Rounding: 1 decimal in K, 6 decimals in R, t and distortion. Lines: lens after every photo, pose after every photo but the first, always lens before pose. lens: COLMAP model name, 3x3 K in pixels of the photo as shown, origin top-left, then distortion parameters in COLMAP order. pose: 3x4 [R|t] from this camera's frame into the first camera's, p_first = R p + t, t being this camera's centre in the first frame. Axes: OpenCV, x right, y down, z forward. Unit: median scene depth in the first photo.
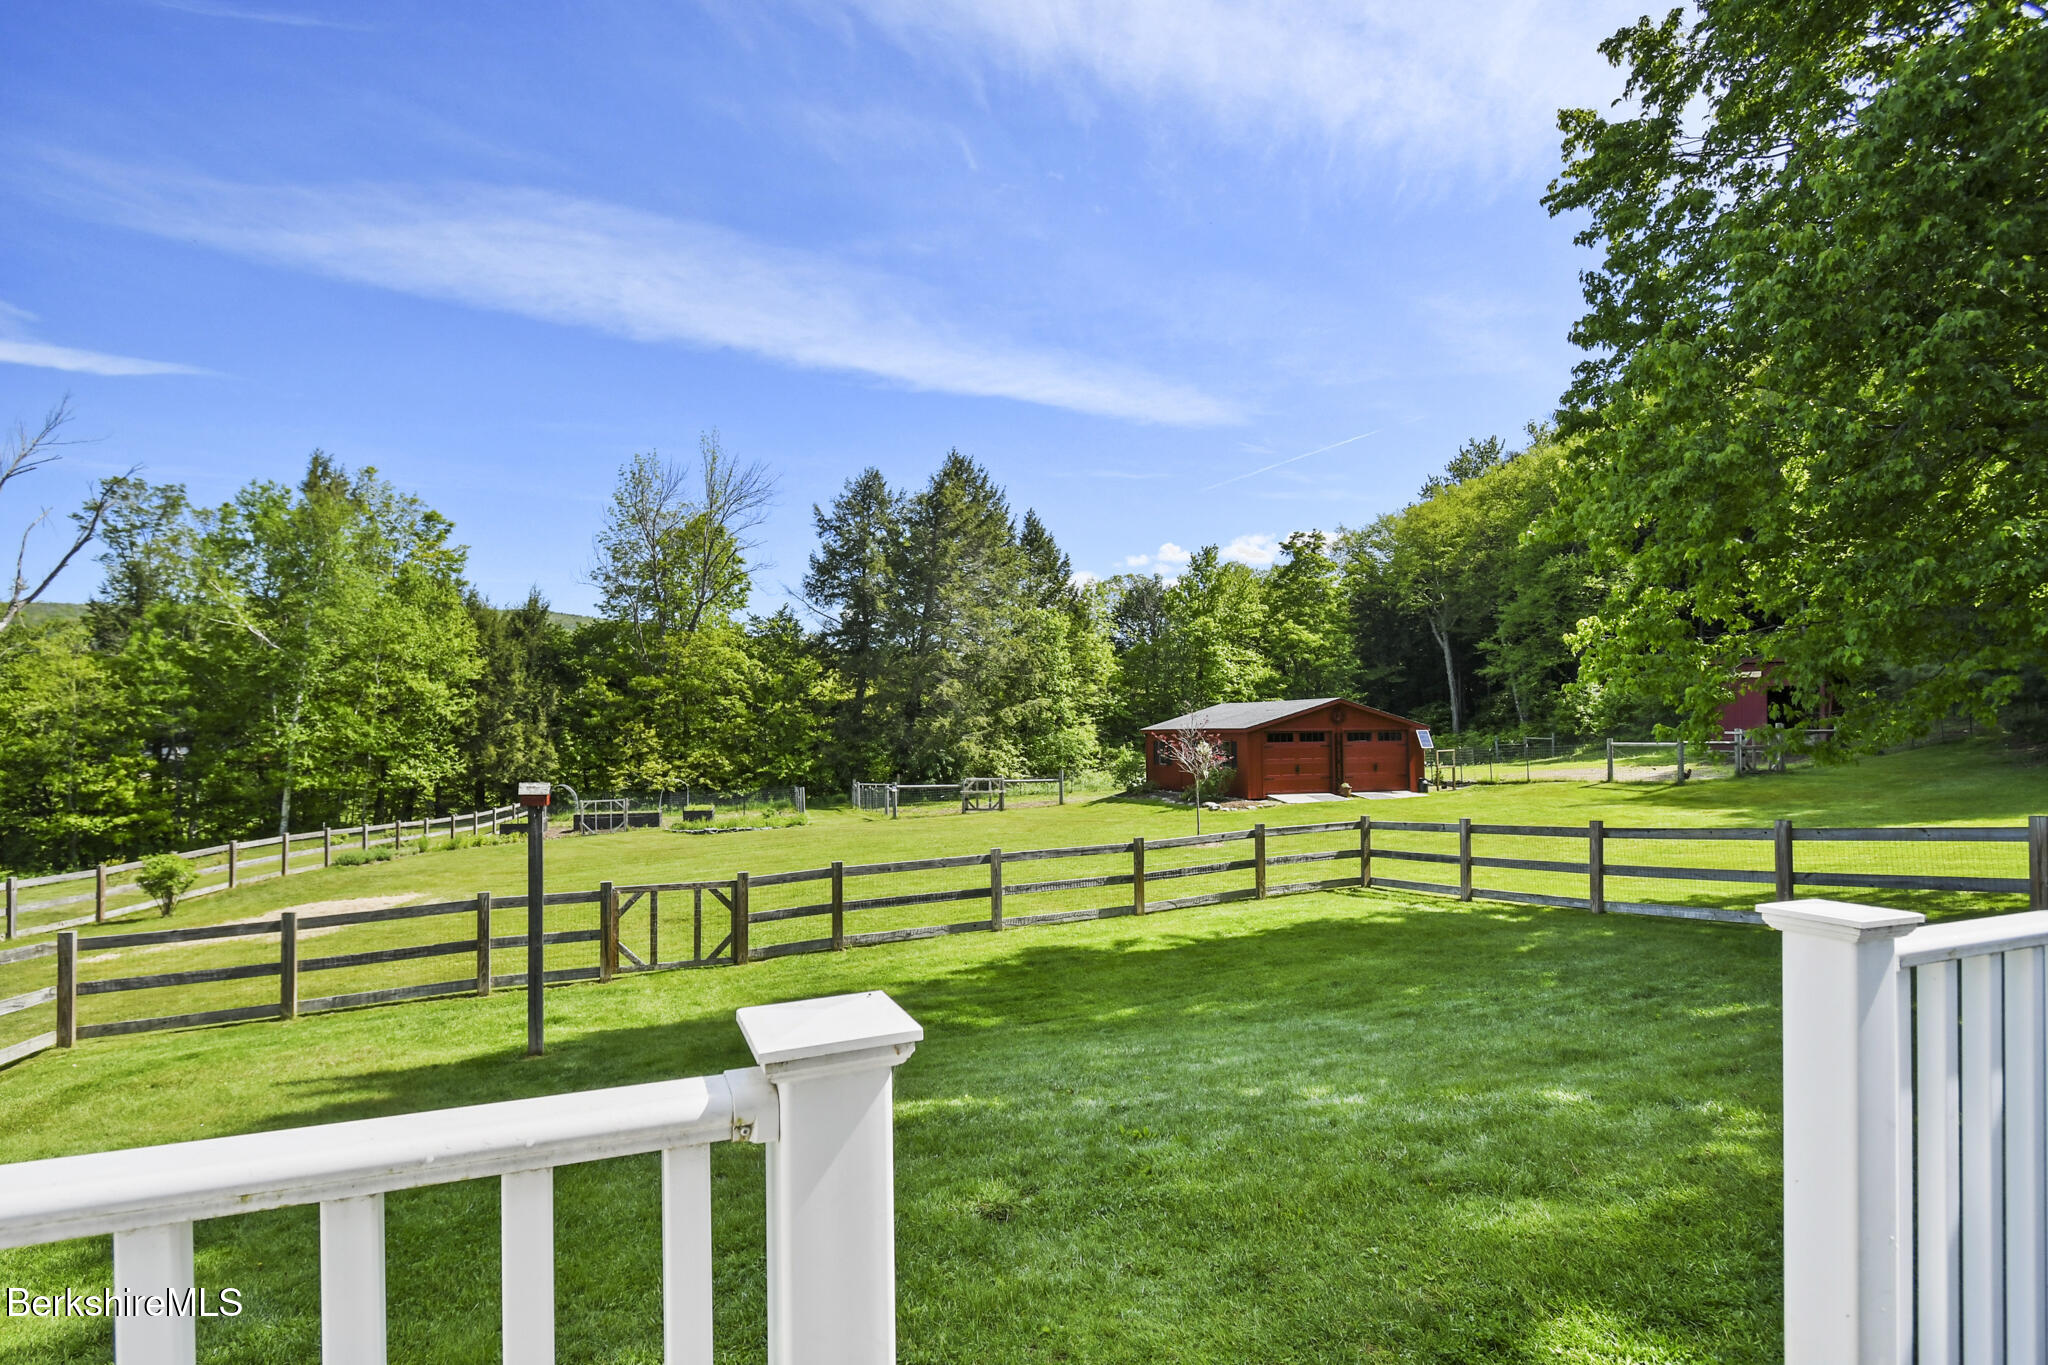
lens RADIAL K [[1015.7, 0, 999.4], [0, 1015.7, 717.7], [0, 0, 1]] dist [-0.001752, -0.000006]
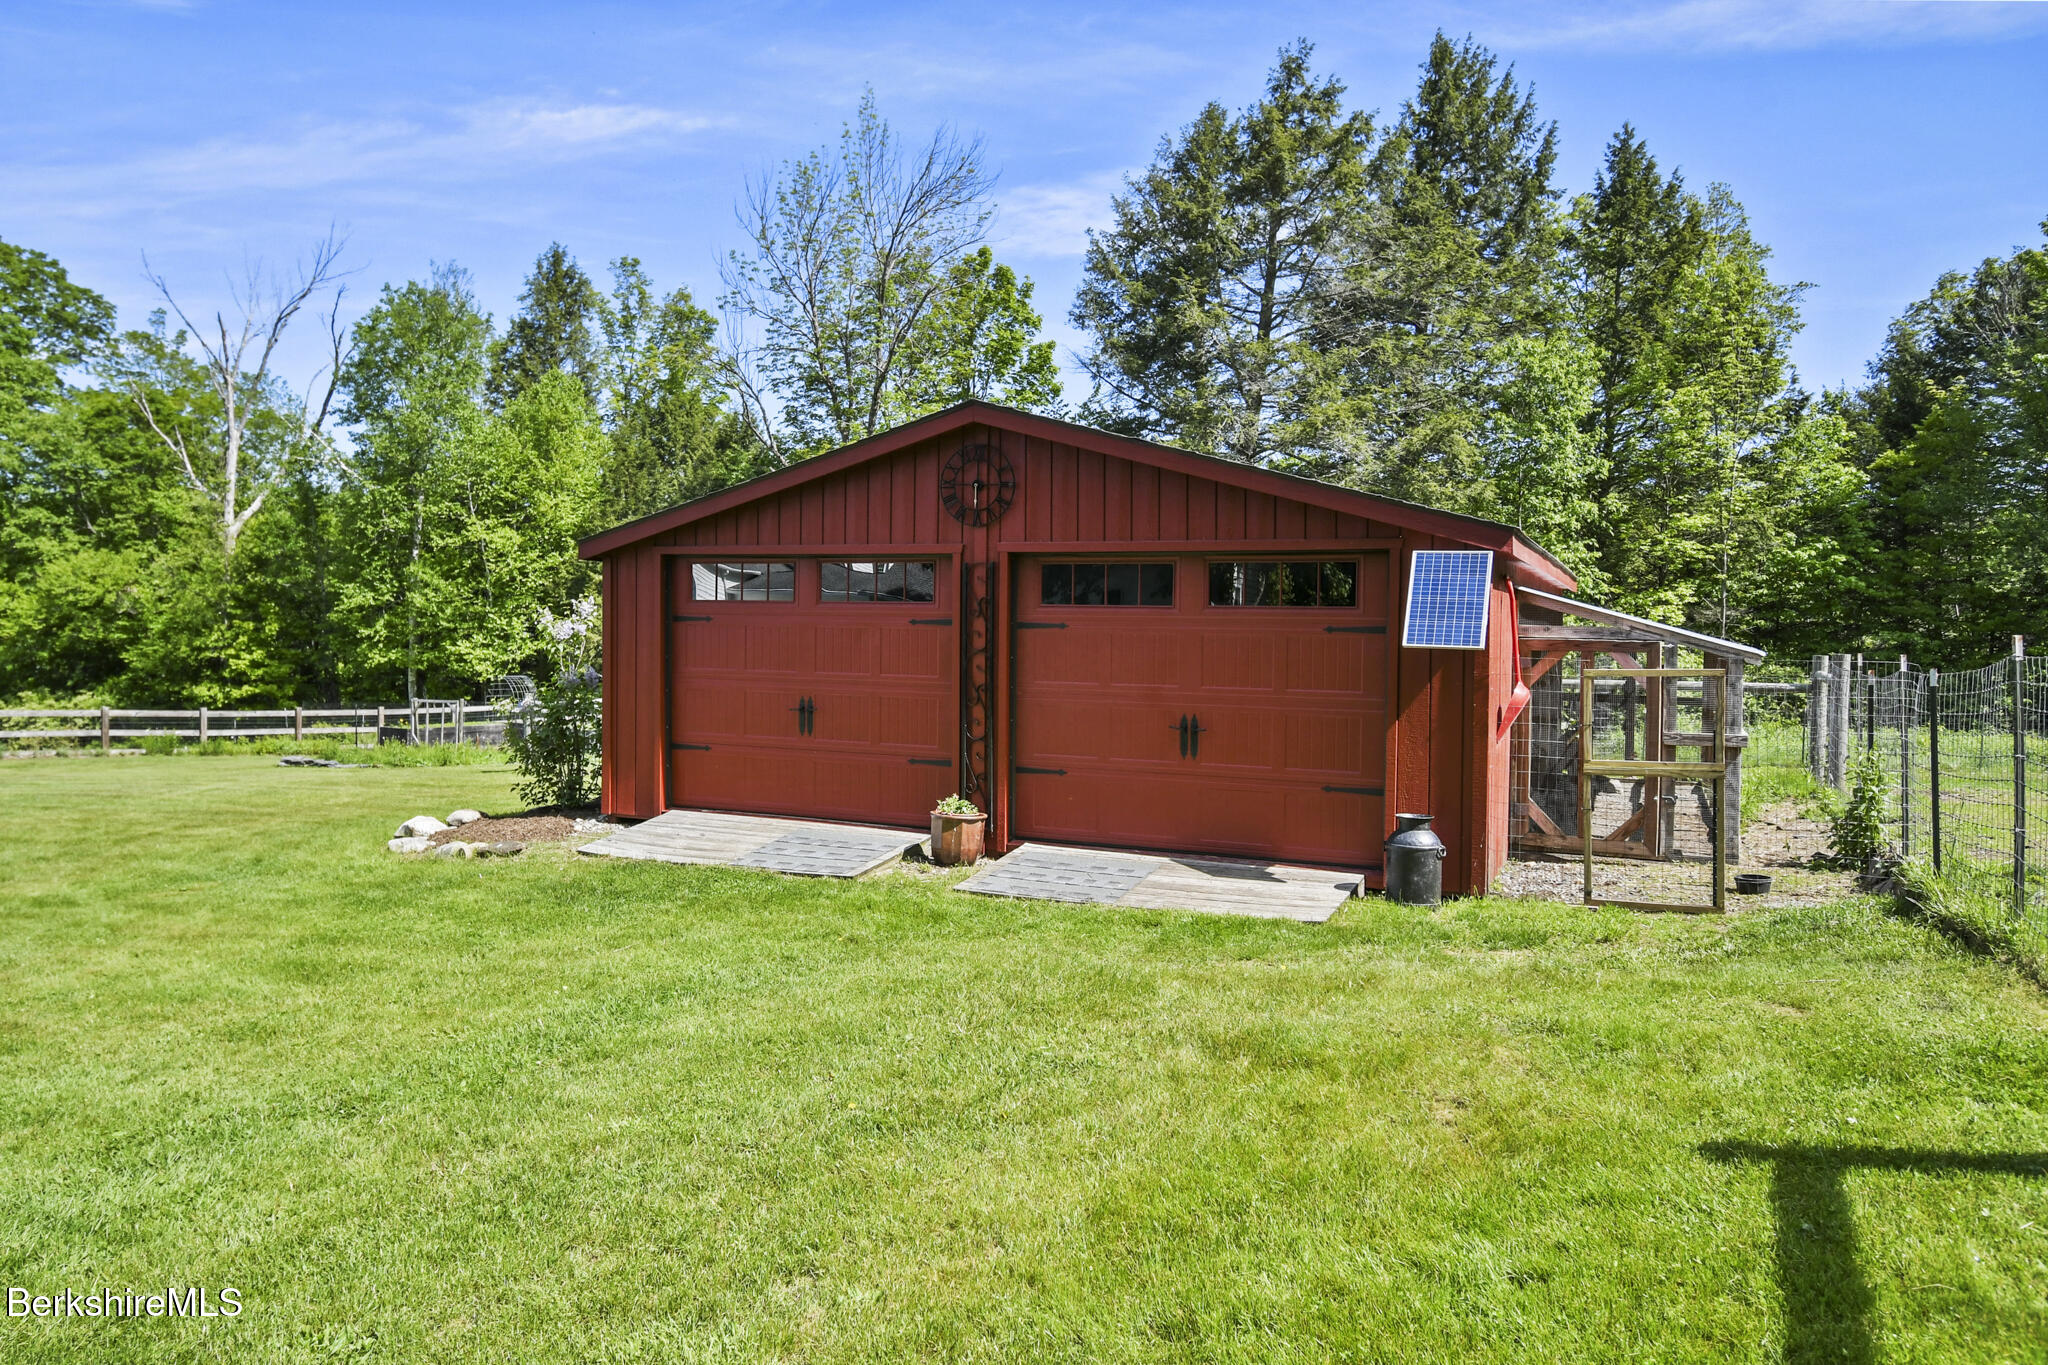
lens RADIAL K [[1360.6, 0, 1024.0], [0, 1360.6, 664.0], [0, 0, 1]] dist [0.000299, -0.001800]
pose [[0.712820, 0.040871, -0.700155, 0.338952], [-0.020919, 0.999095, 0.037024, 0.015813], [0.701035, -0.011745, 0.713030, 0.496032]]
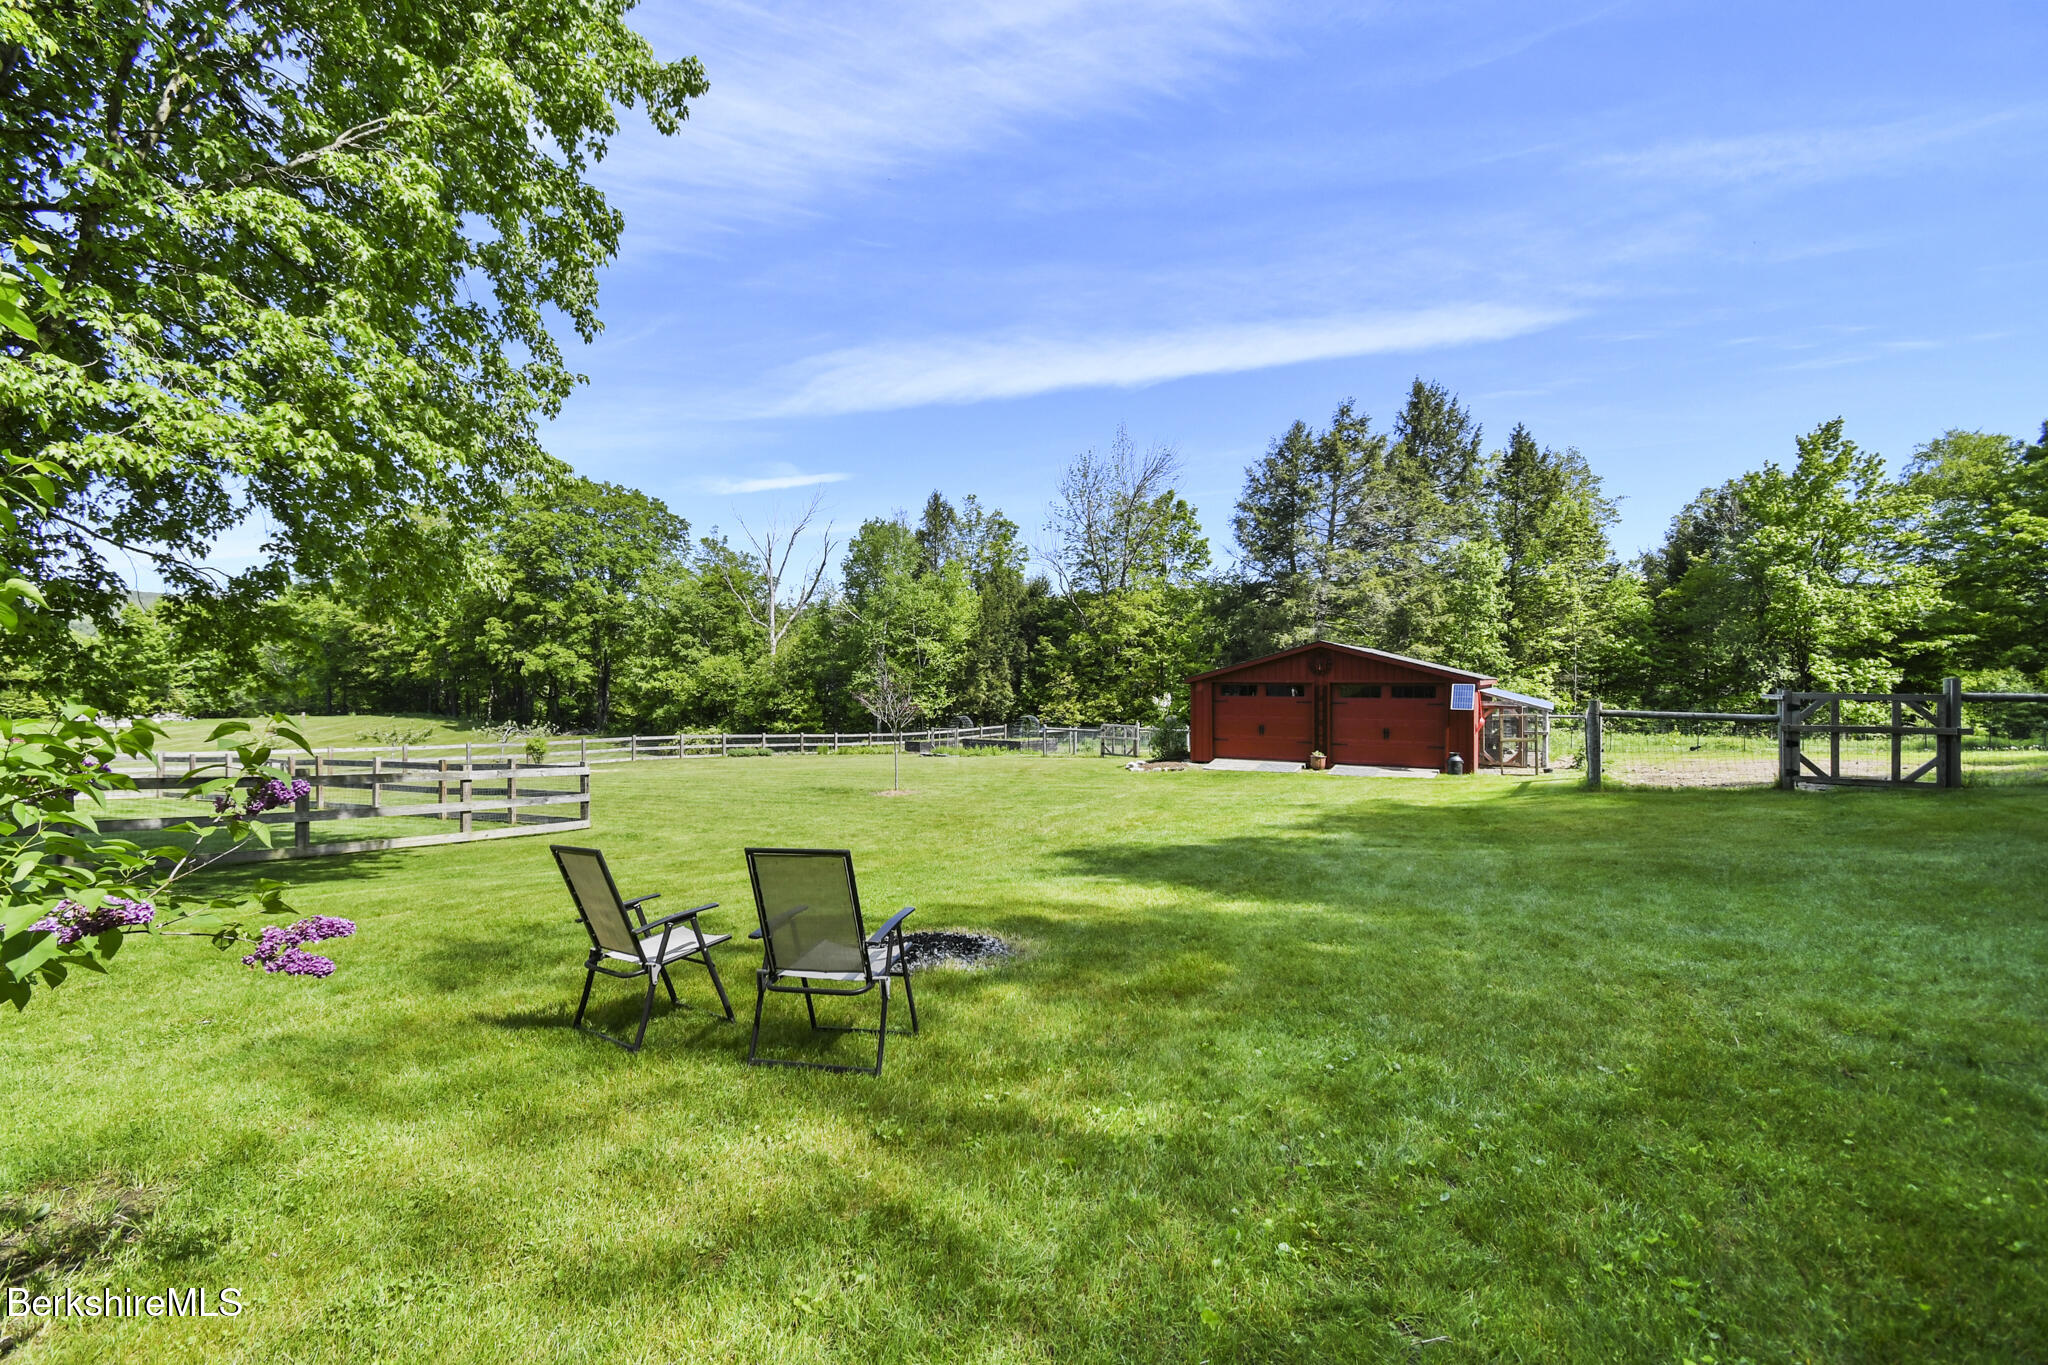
lens RADIAL K [[891.9, 0, 1024.8], [0, 891.9, 696.5], [0, 0, 1]] dist [0.002674, 0.000726]
pose [[0.639213, 0.026569, -0.768570, 0.441150], [-0.003527, 0.999494, 0.031619, 0.001553], [0.769021, -0.017501, 0.638984, 0.246861]]
